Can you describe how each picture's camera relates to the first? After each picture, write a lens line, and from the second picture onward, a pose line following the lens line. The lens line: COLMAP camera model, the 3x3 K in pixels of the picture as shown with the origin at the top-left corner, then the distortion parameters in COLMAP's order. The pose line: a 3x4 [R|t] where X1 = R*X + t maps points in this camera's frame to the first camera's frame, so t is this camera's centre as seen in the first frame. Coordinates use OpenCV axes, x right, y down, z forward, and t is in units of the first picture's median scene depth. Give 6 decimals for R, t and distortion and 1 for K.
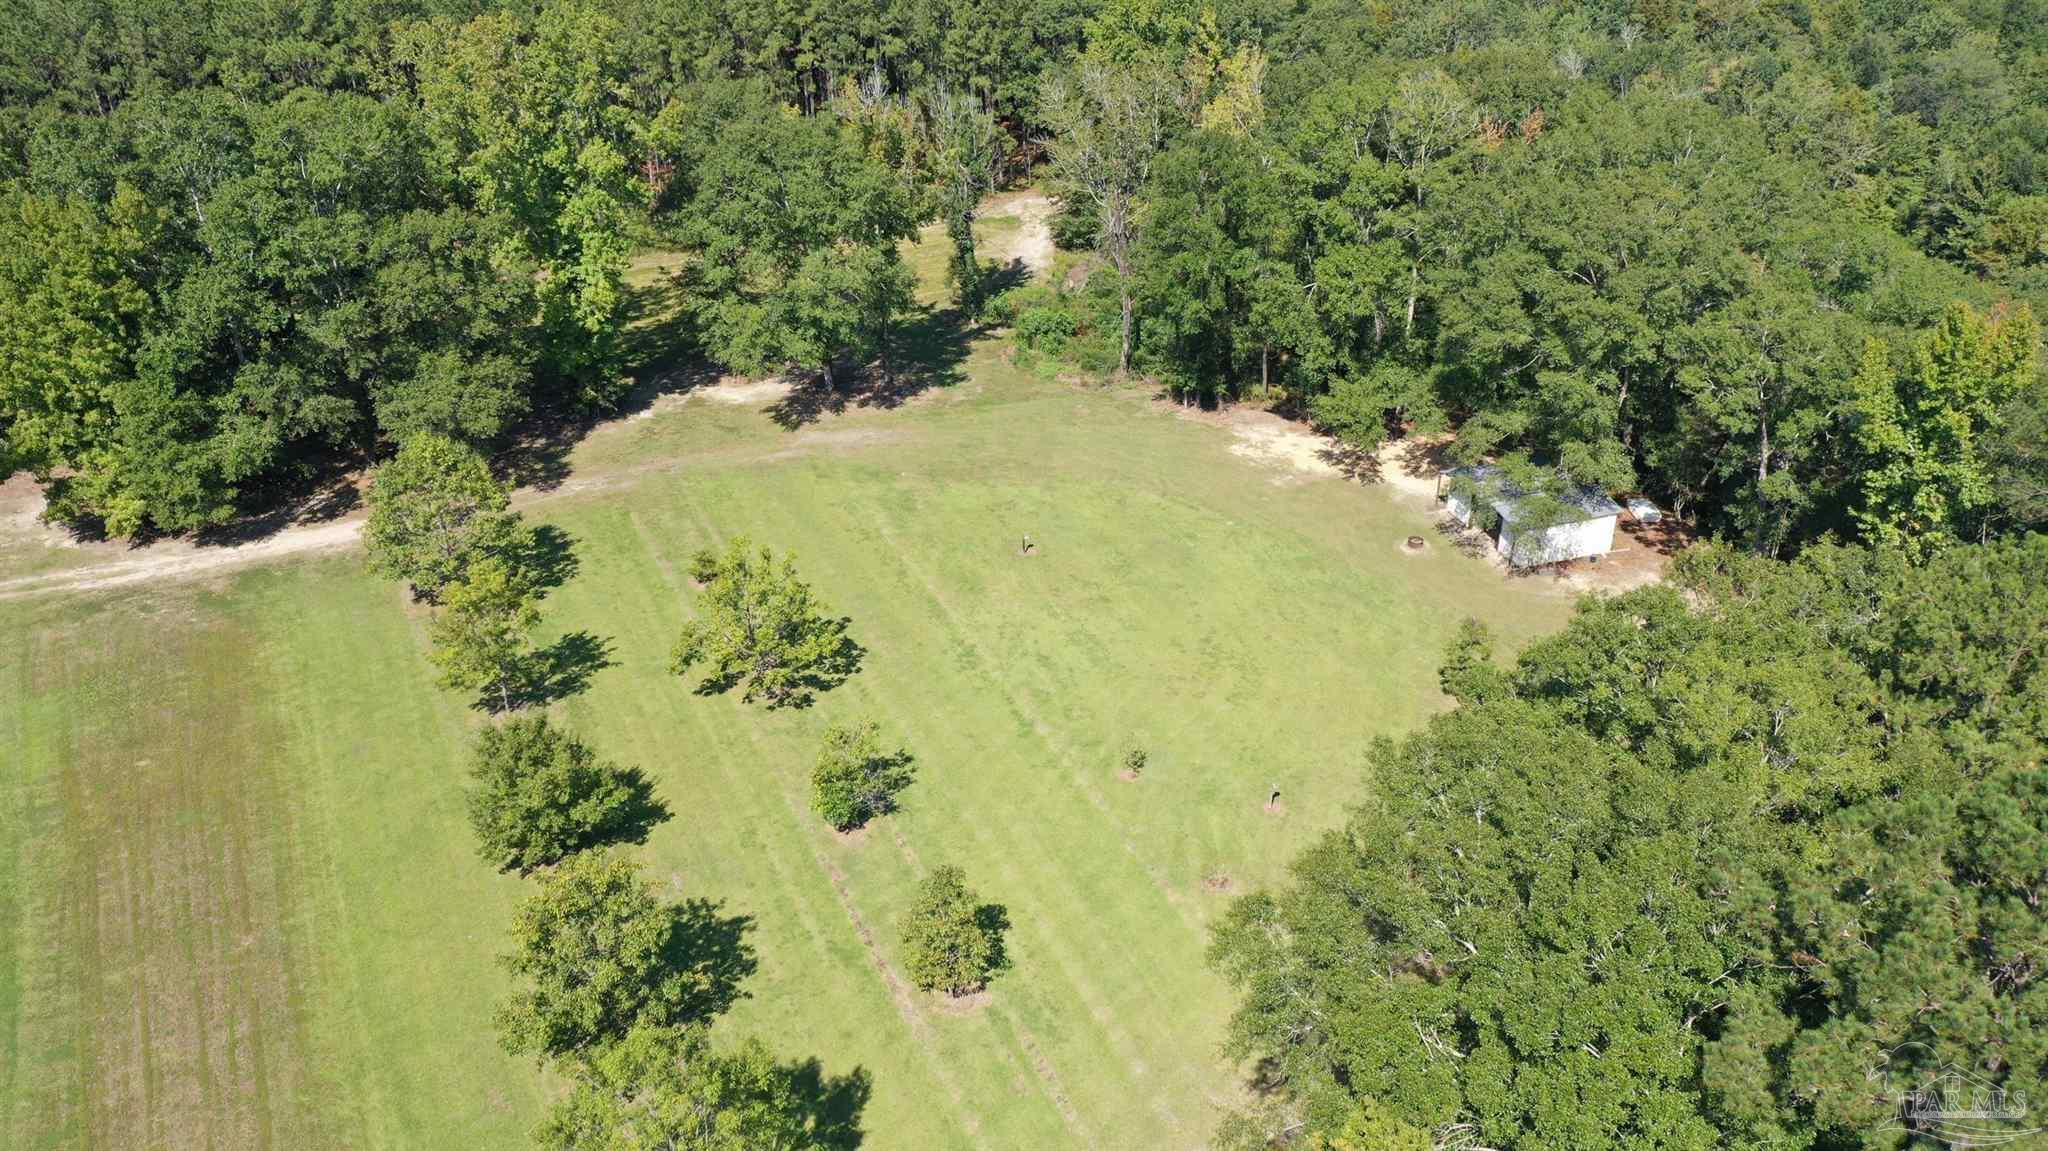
lens RADIAL K [[1638.6, 0, 1014.2], [0, 1638.6, 568.3], [0, 0, 1]] dist [0.017353, 0.017204]
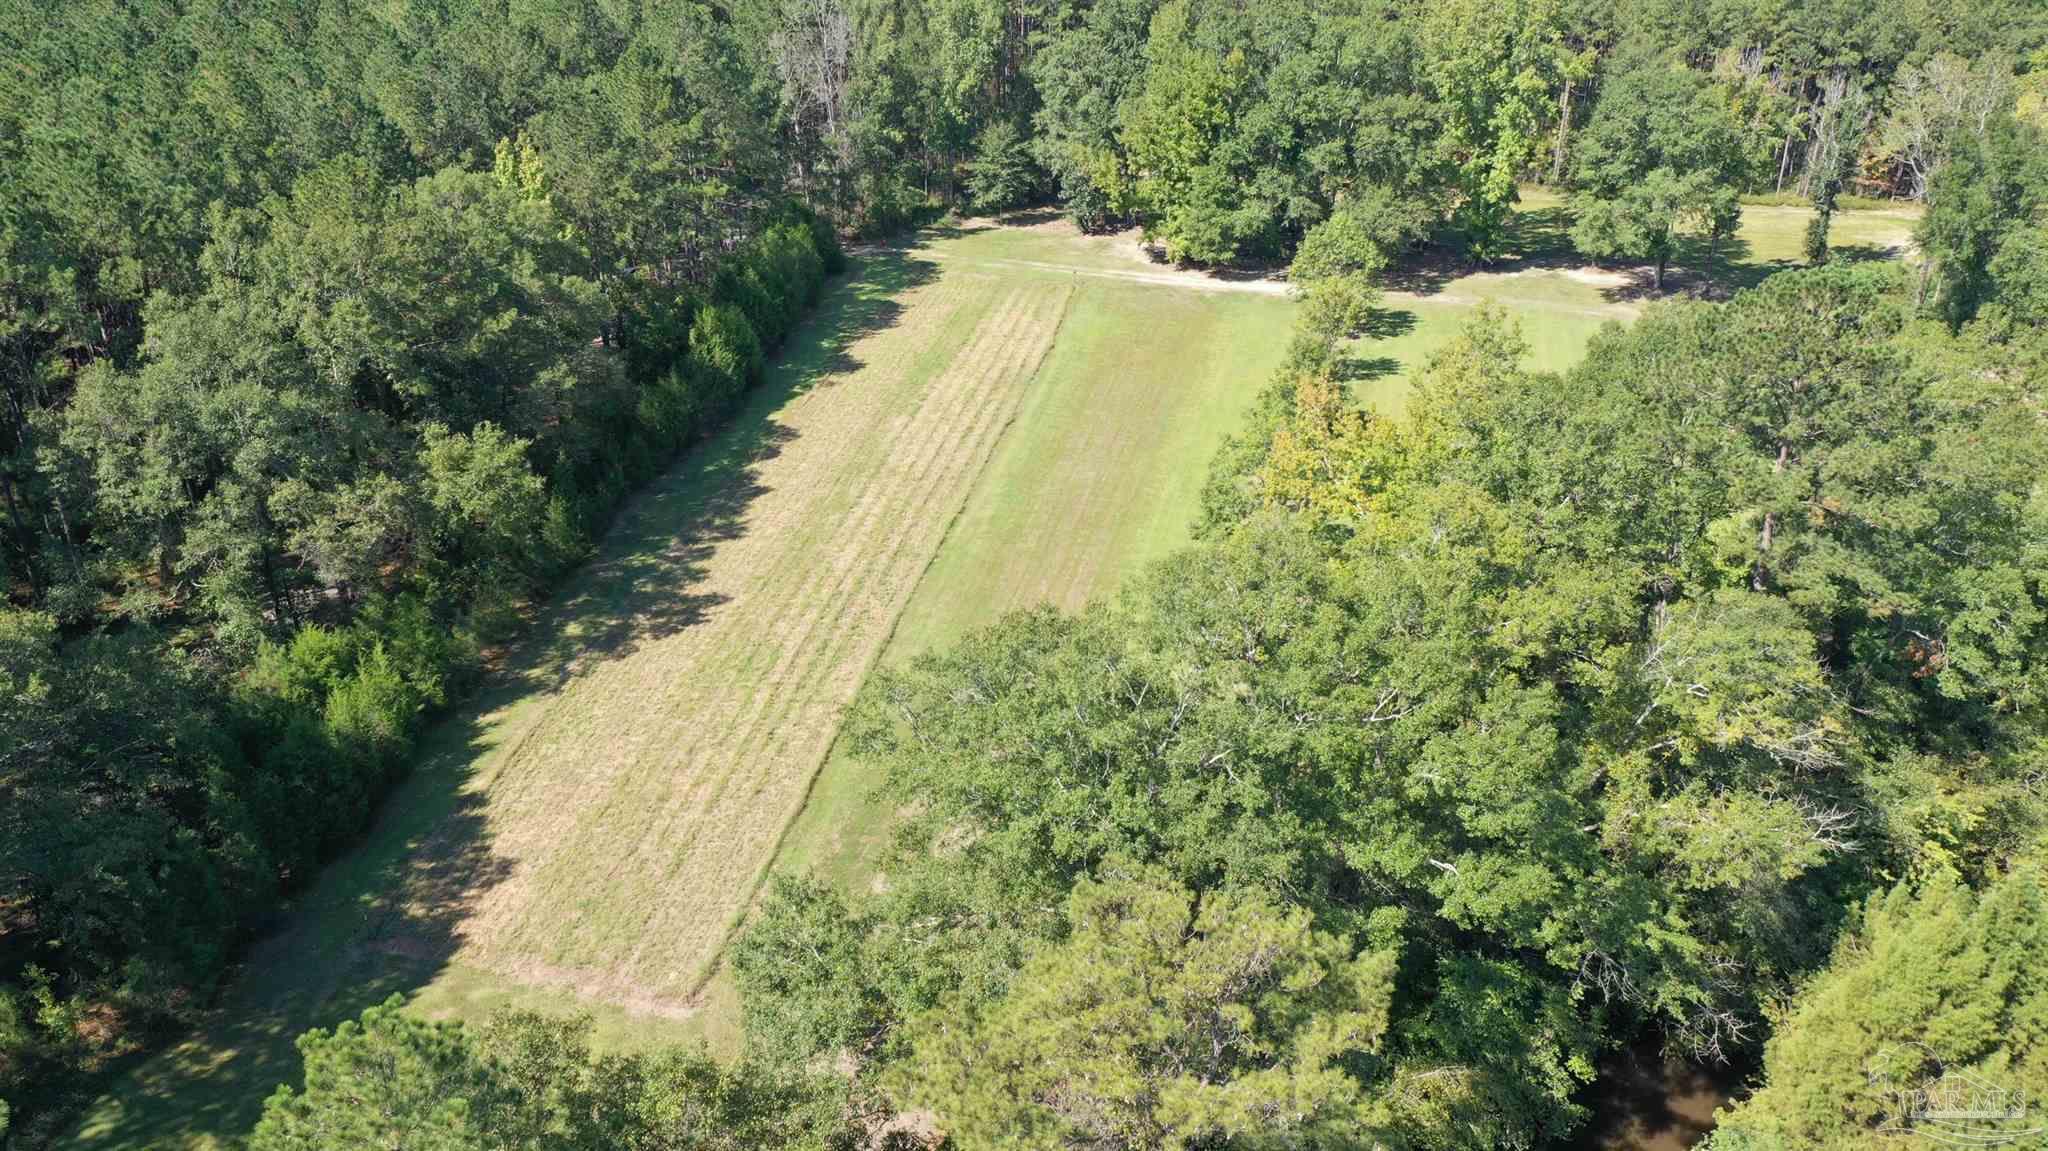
lens RADIAL K [[1638.6, 0, 1017.8], [0, 1638.6, 586.0], [0, 0, 1]] dist [0.017353, 0.017204]
pose [[0.775318, 0.293846, -0.559050, 0.359560], [-0.309467, 0.948382, 0.069301, 0.223420], [0.550556, 0.119277, 0.826233, -0.417155]]
